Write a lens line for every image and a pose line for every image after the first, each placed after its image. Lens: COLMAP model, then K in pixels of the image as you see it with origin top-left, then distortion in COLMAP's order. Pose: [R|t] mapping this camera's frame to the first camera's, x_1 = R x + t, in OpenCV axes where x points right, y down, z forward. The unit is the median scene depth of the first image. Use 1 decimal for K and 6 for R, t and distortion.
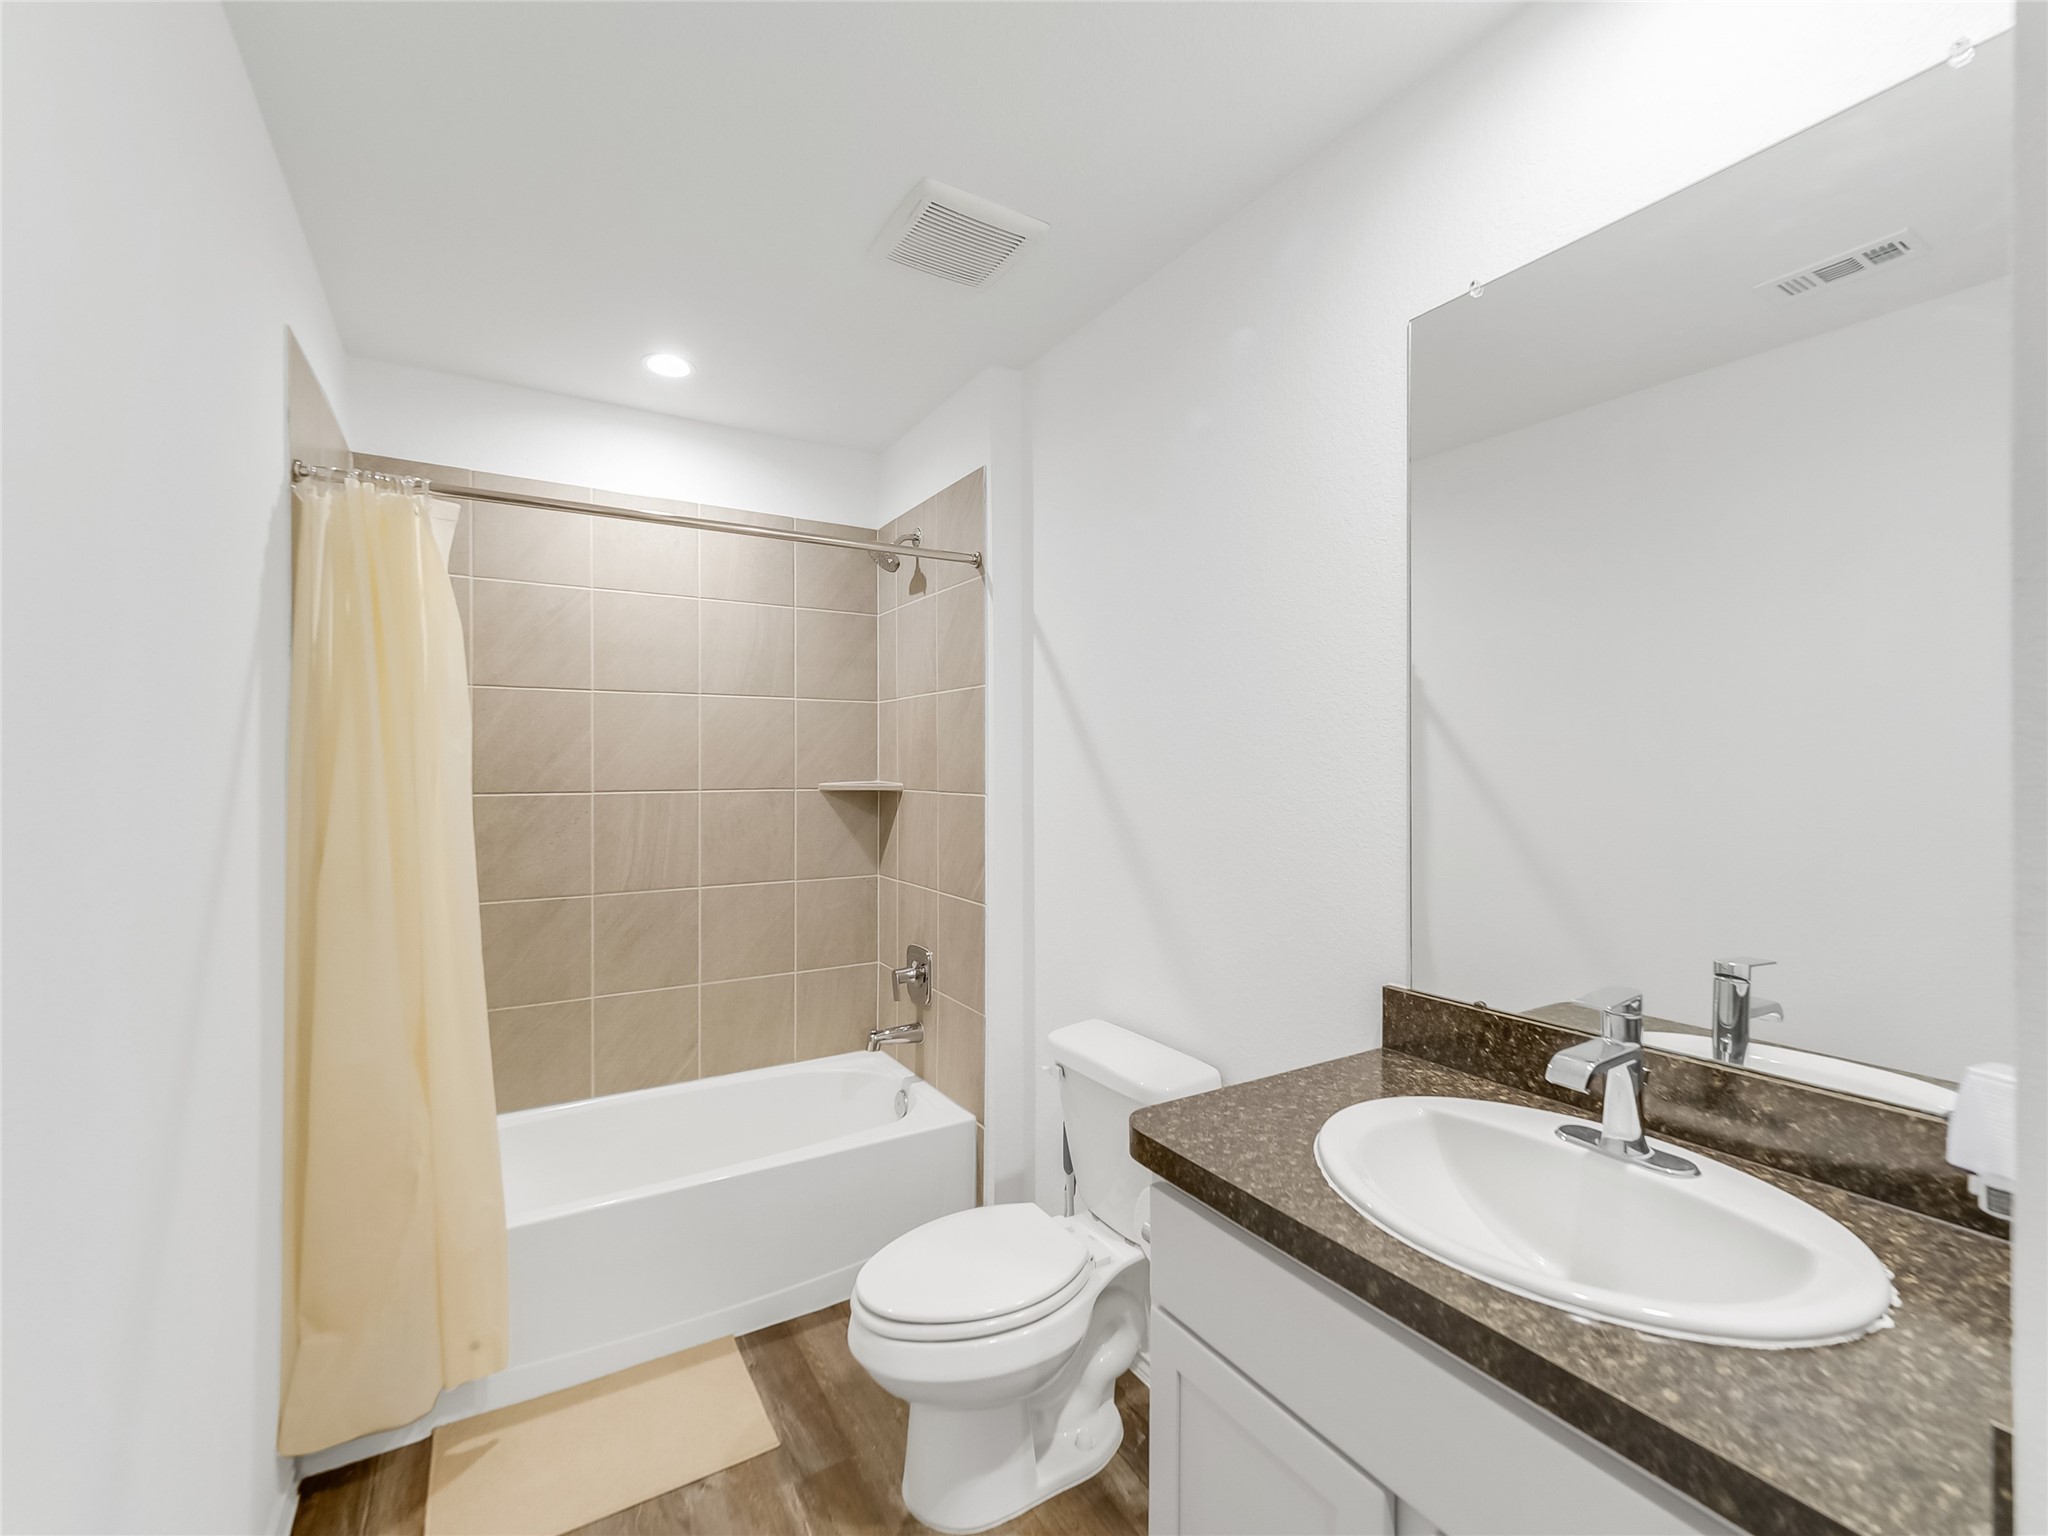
lens RADIAL K [[870.2, 0, 1028.1], [0, 870.2, 752.7], [0, 0, 1]] dist [0.000956, -0.000608]
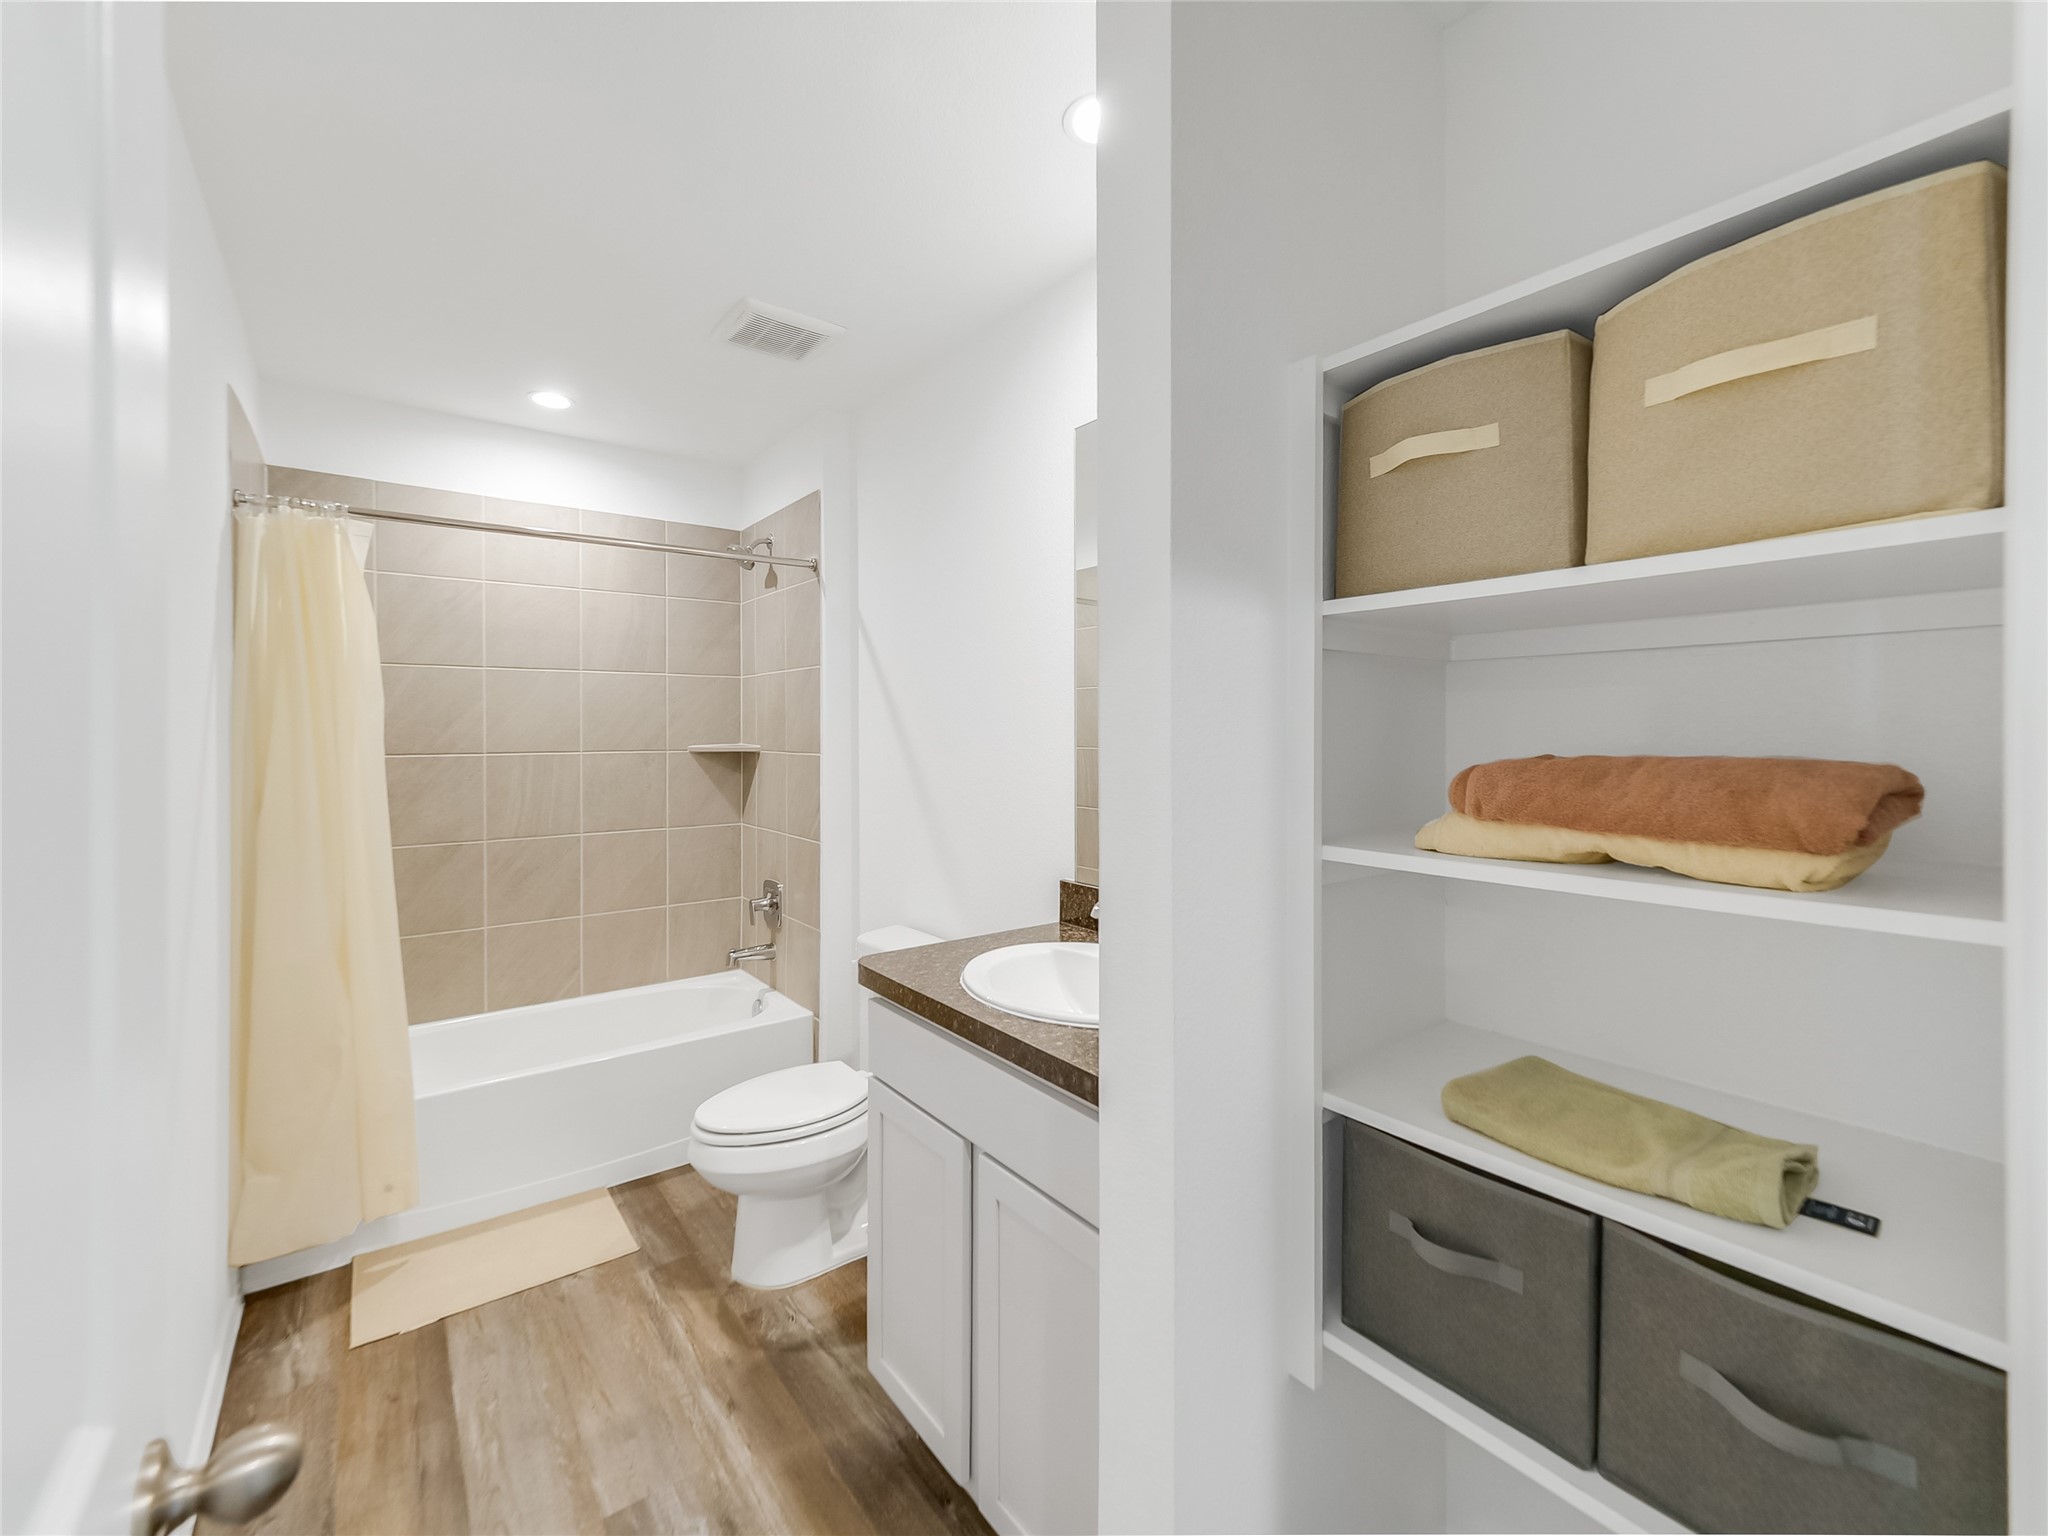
lens RADIAL K [[847.2, 0, 1025.4], [0, 847.2, 717.9], [0, 0, 1]] dist [0.001386, -0.000173]
pose [[0.994384, -0.001439, 0.105822, 0.138594], [0.001353, 0.999999, 0.000886, -0.004499], [-0.105823, -0.000738, 0.994385, -0.286943]]
